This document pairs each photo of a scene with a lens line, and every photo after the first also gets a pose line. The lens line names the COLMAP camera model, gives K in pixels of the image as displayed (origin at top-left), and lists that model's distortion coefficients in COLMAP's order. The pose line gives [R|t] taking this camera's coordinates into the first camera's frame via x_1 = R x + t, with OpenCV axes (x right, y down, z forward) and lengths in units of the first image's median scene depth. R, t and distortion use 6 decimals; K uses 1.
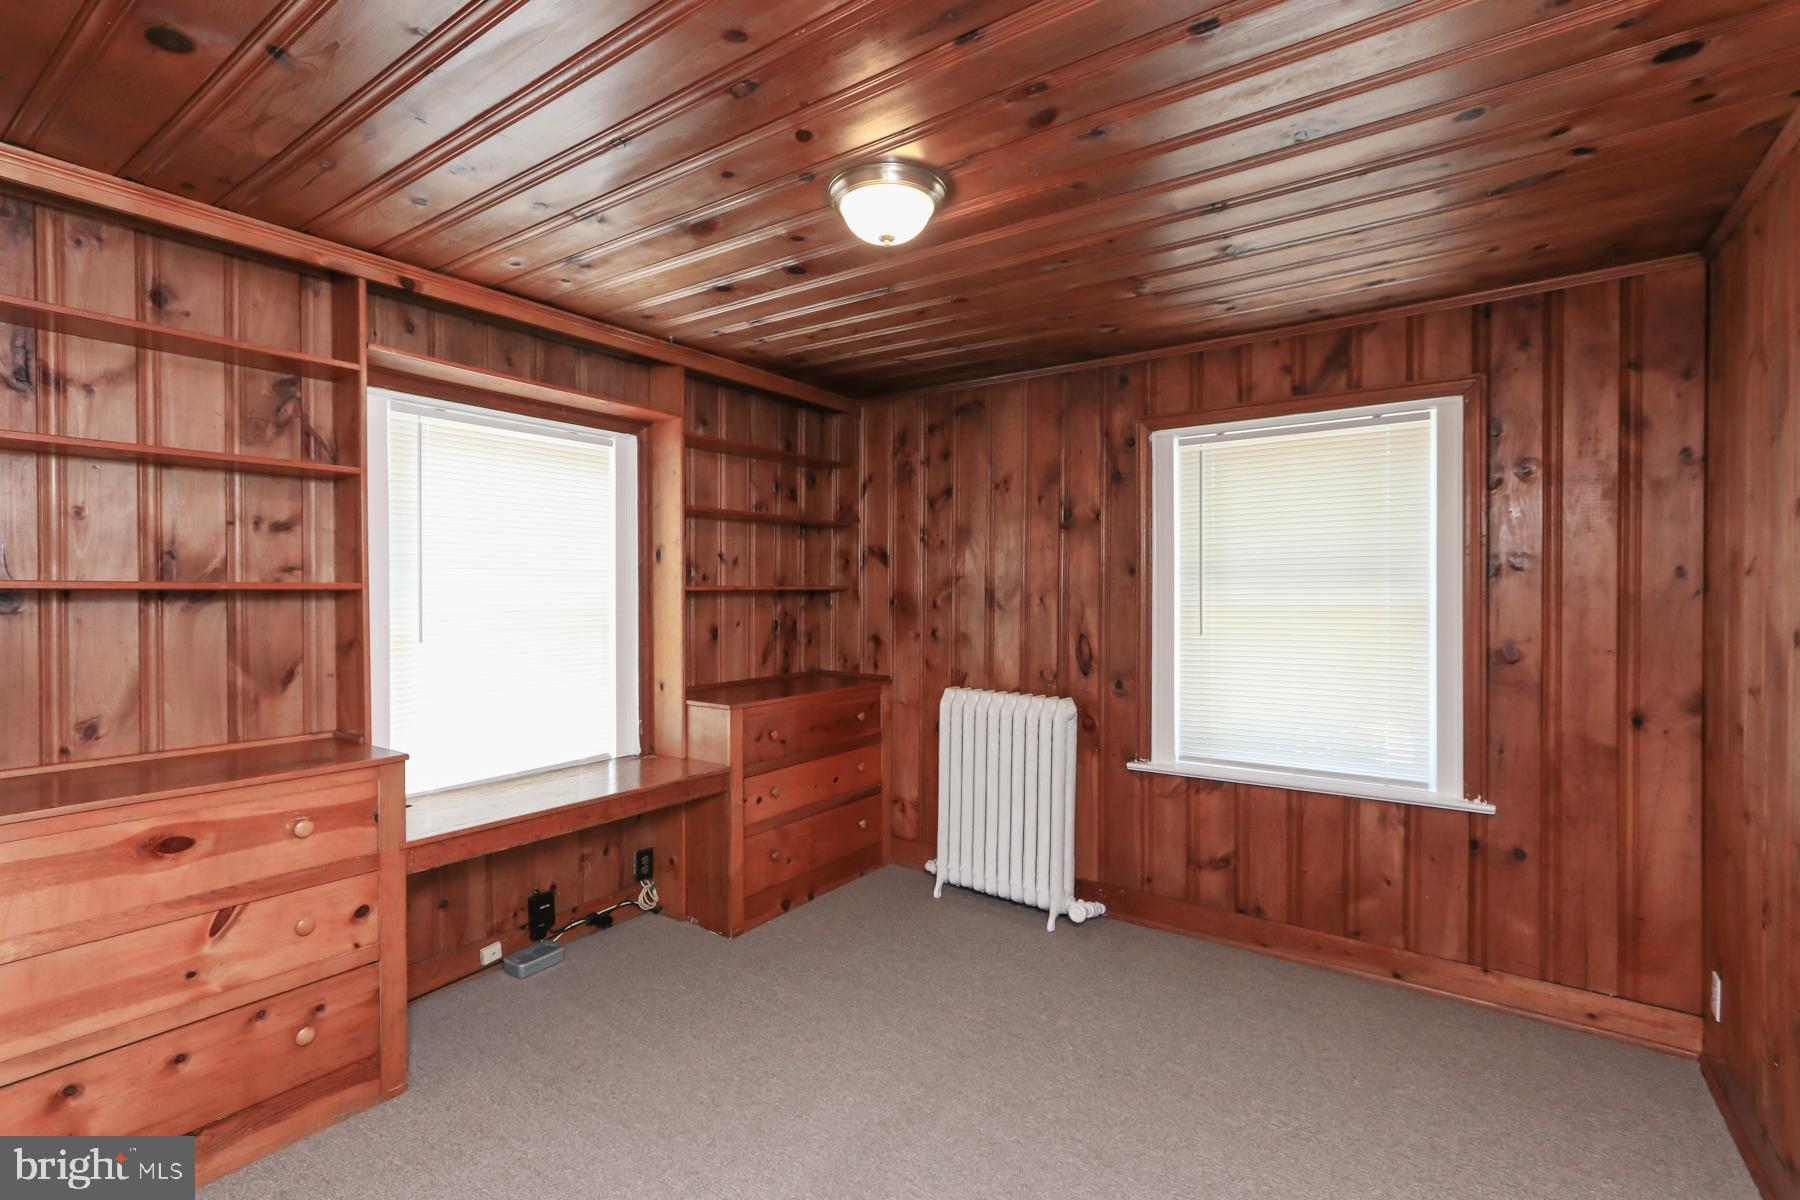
lens RADIAL K [[825.7, 0, 891.0], [0, 825.7, 596.1], [0, 0, 1]] dist [-0.001227, 0.005887]
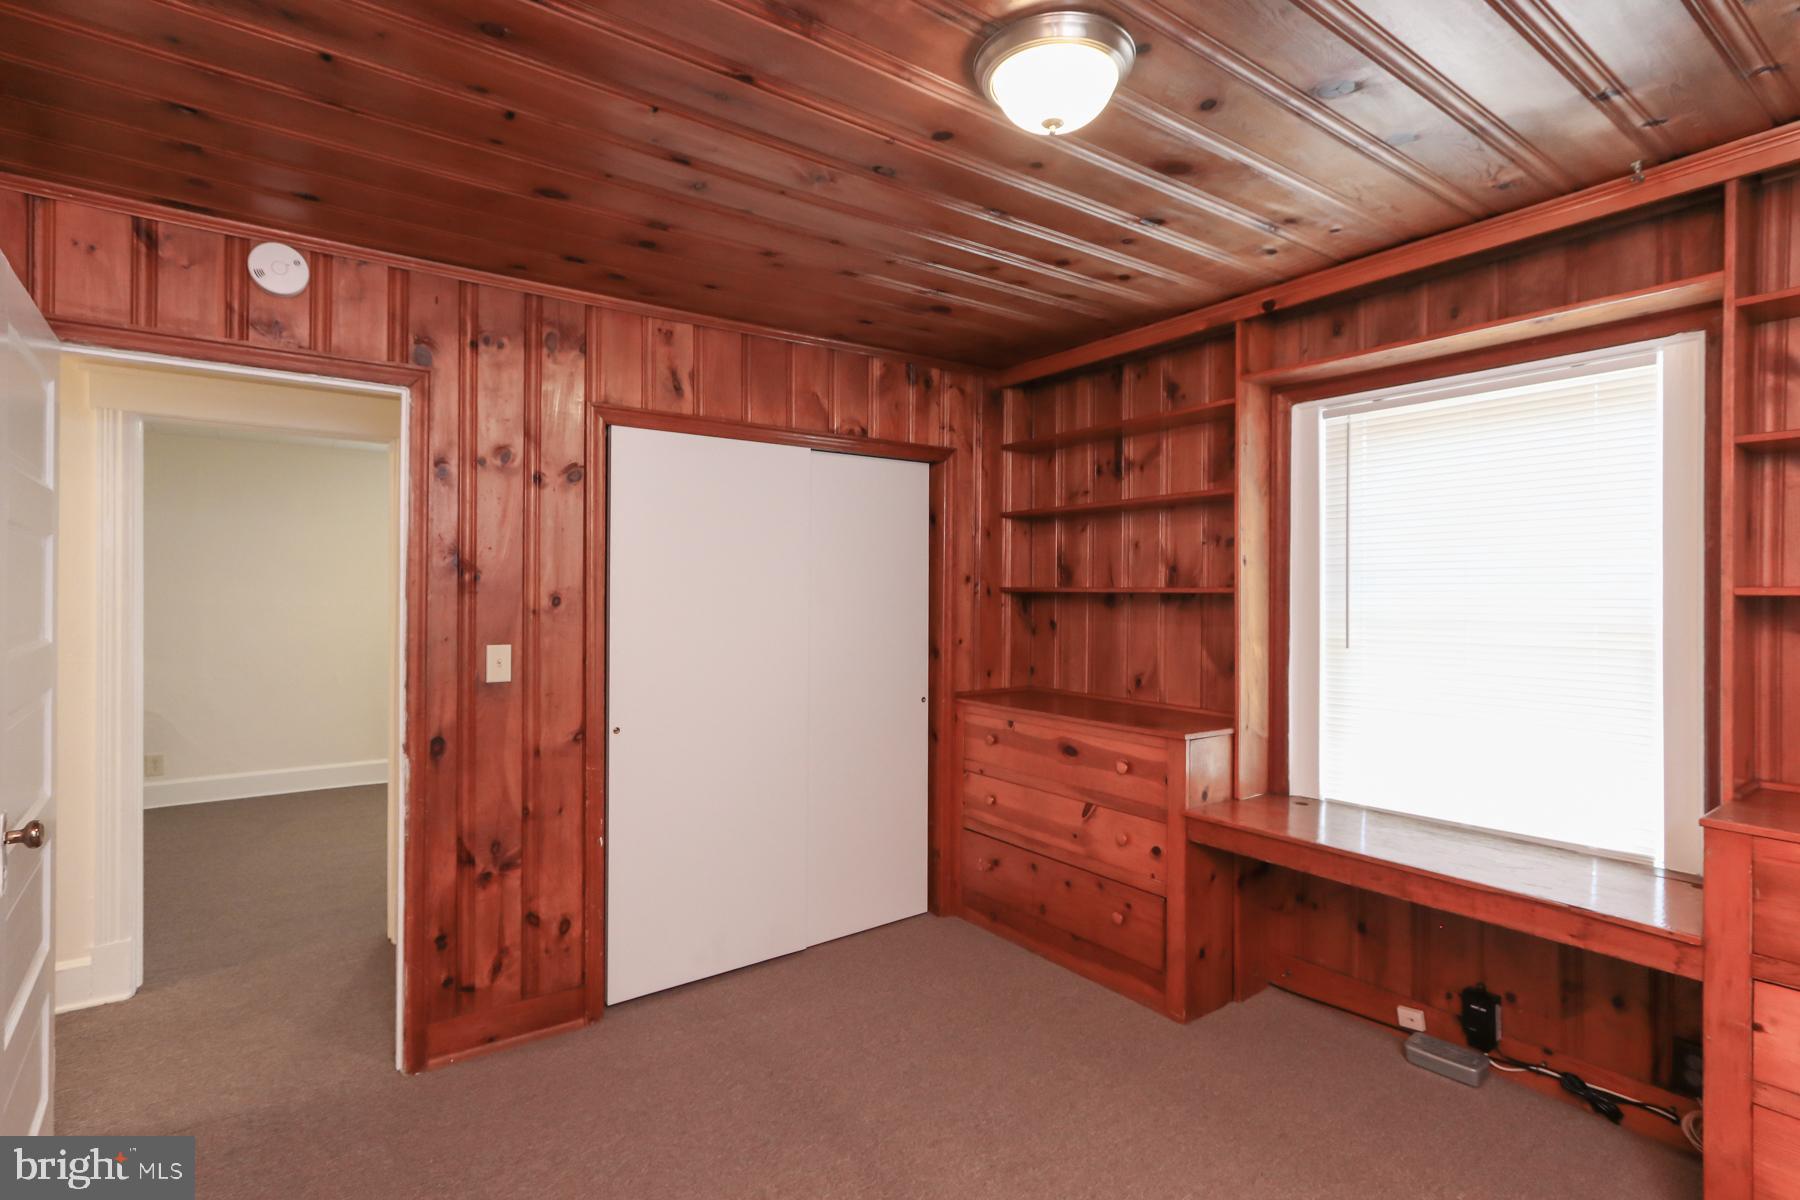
lens RADIAL K [[825.7, 0, 891.0], [0, 825.7, 596.1], [0, 0, 1]] dist [-0.001227, 0.005887]
pose [[-0.318725, 0.003535, -0.947841, 0.633685], [-0.005748, 0.999967, 0.005662, -0.008282], [0.947830, 0.007253, -0.318694, 0.961591]]
